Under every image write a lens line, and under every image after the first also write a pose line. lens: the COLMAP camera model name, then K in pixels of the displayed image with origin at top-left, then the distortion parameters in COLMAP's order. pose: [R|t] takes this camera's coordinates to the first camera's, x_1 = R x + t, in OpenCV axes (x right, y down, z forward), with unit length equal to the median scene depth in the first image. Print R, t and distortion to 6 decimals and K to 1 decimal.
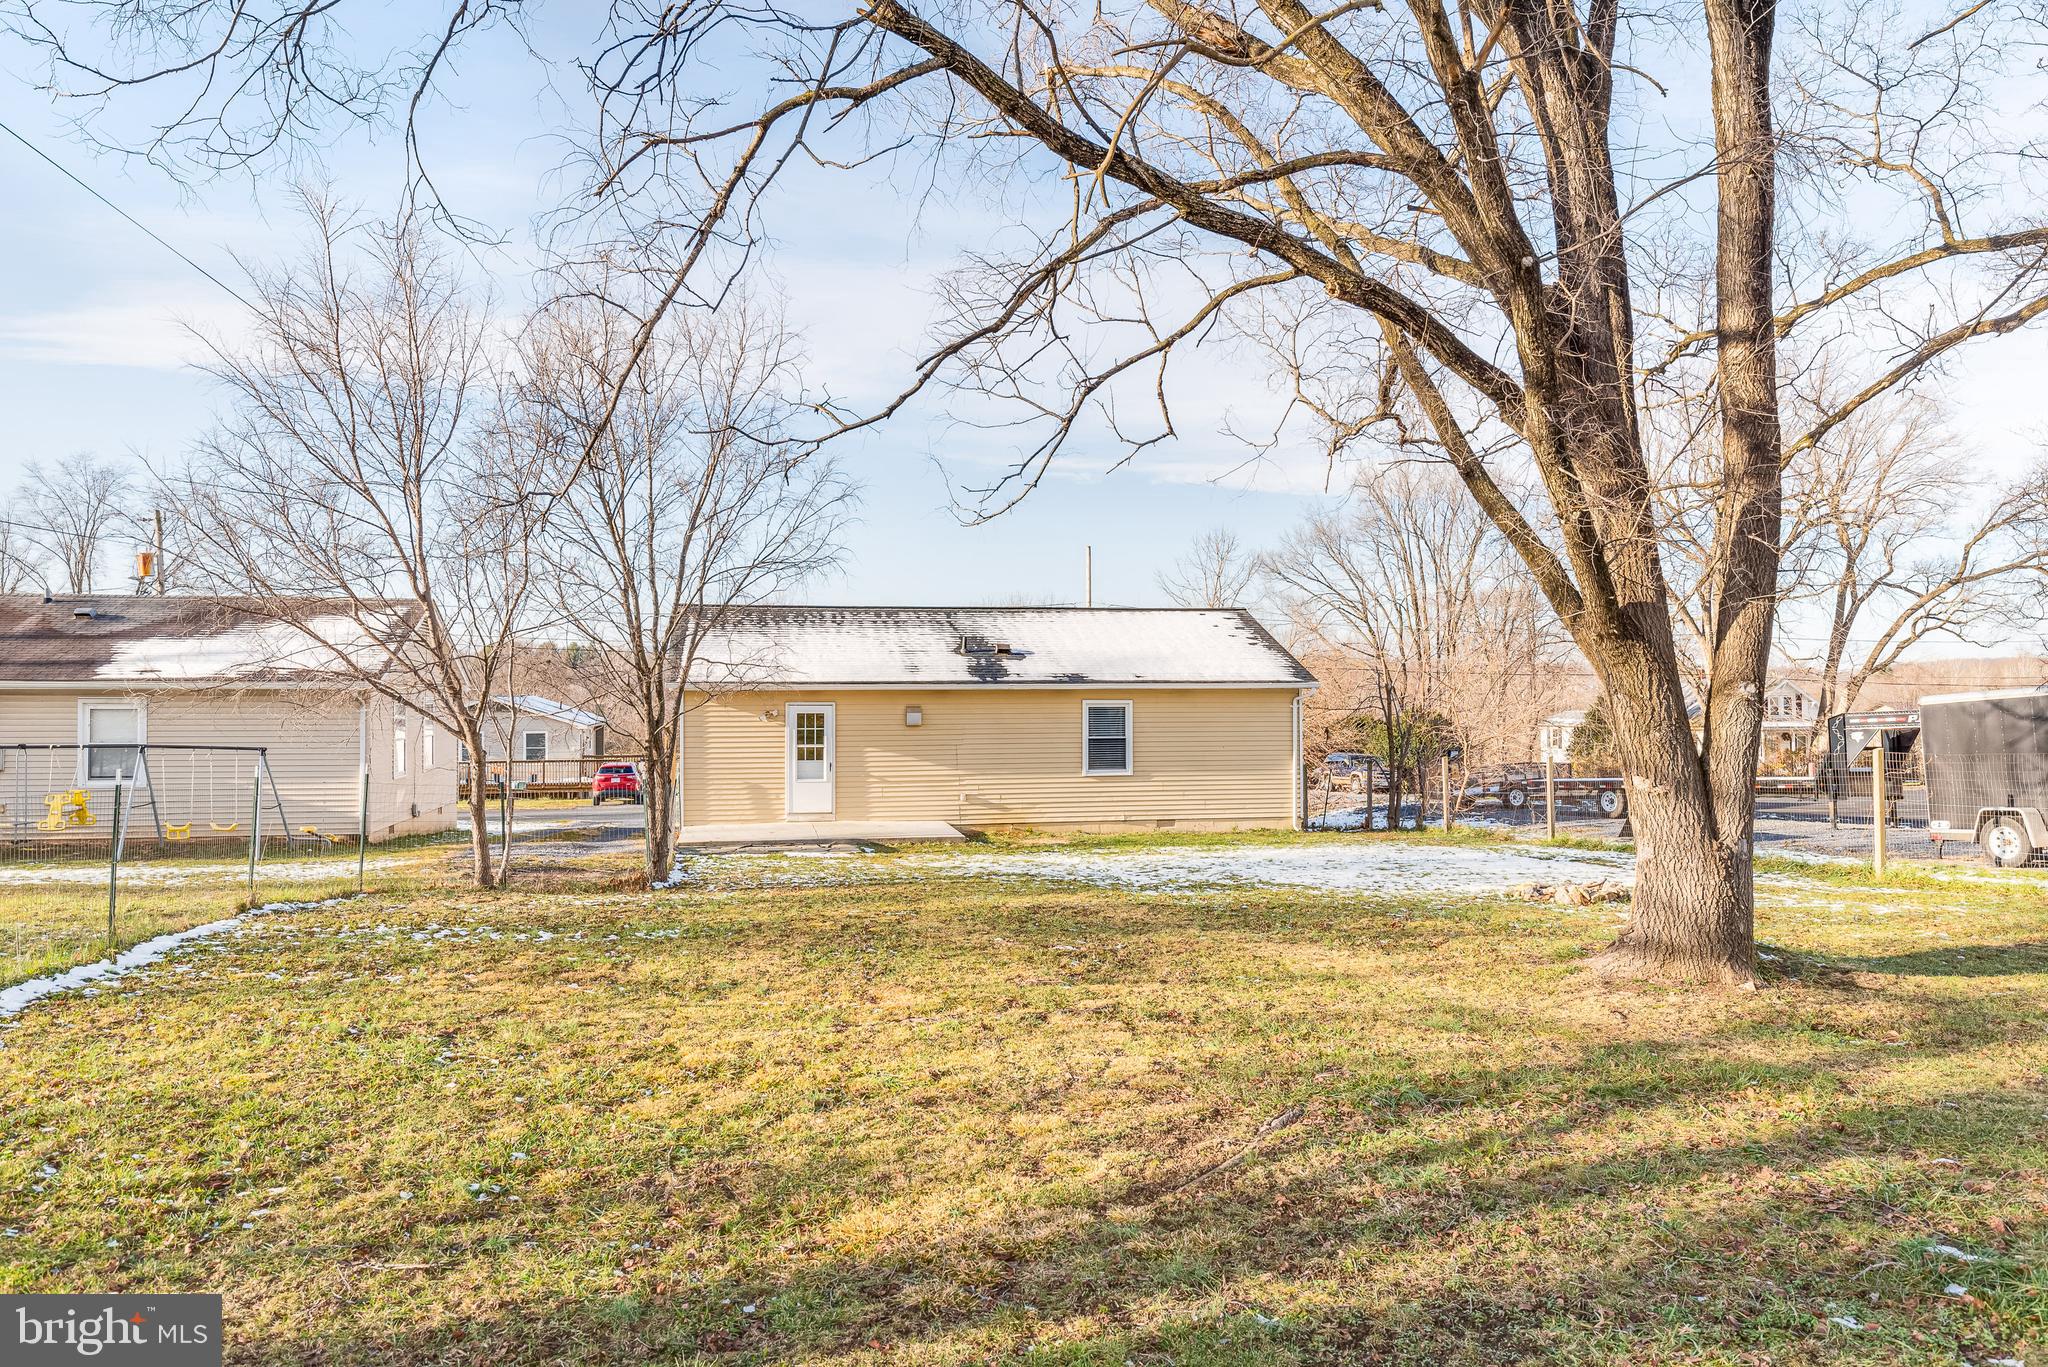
lens RADIAL K [[1191.3, 0, 1001.3], [0, 1191.3, 682.0], [0, 0, 1]] dist [-0.000563, -0.000801]
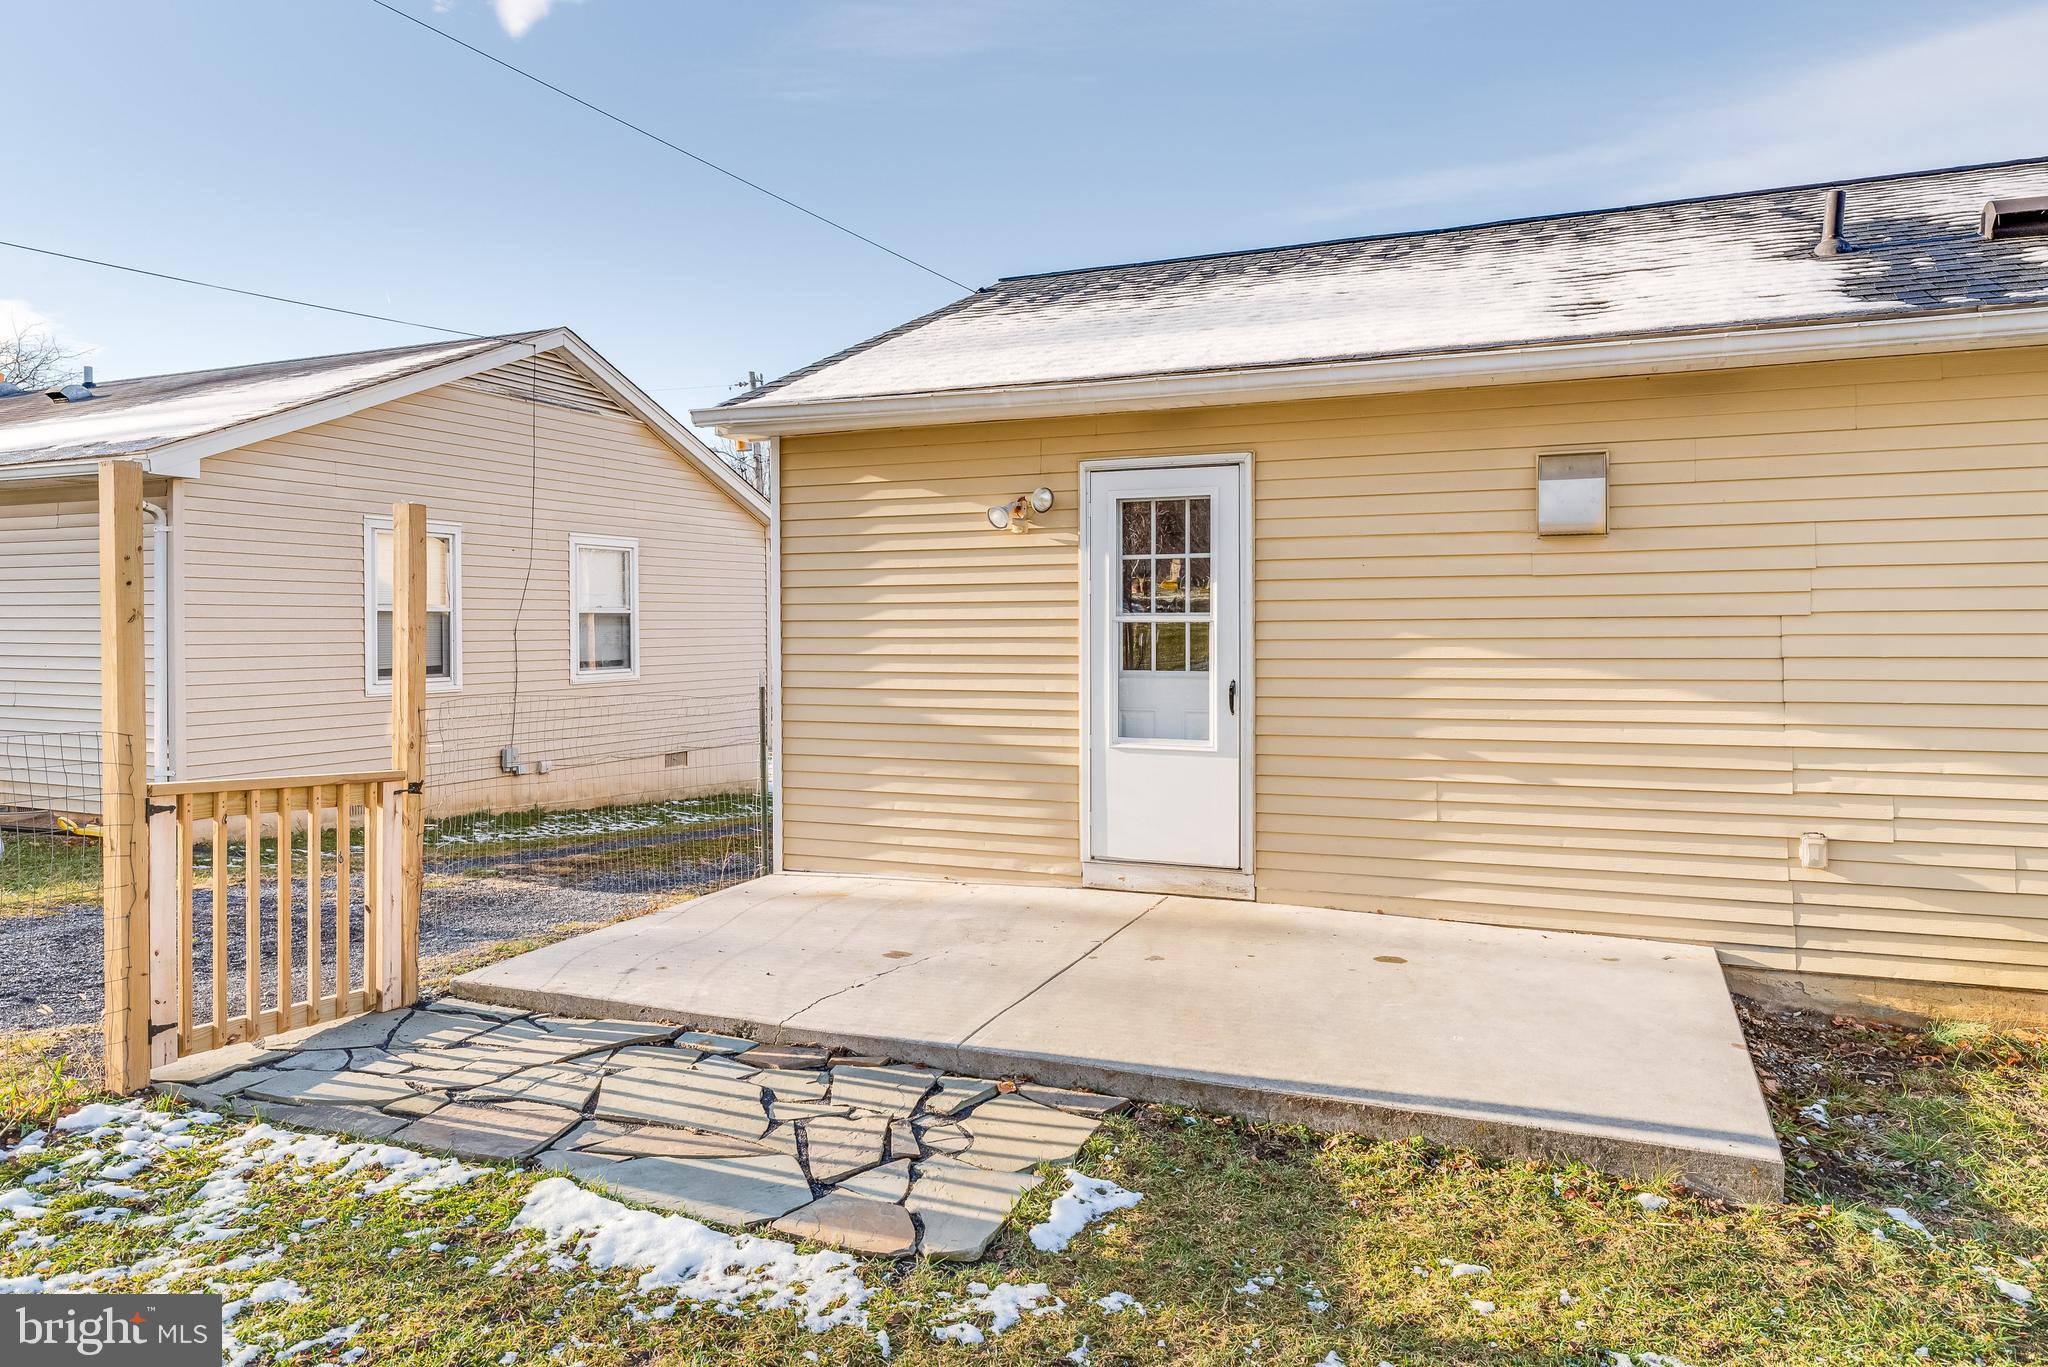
lens RADIAL K [[1335.8, 0, 1044.2], [0, 1335.8, 631.7], [0, 0, 1]] dist [-0.011069, -0.001690]
pose [[0.825885, 0.001728, -0.563835, -0.010602], [0.011903, 0.999719, 0.020499, 0.047541], [0.563712, -0.023641, 0.825633, 0.692608]]
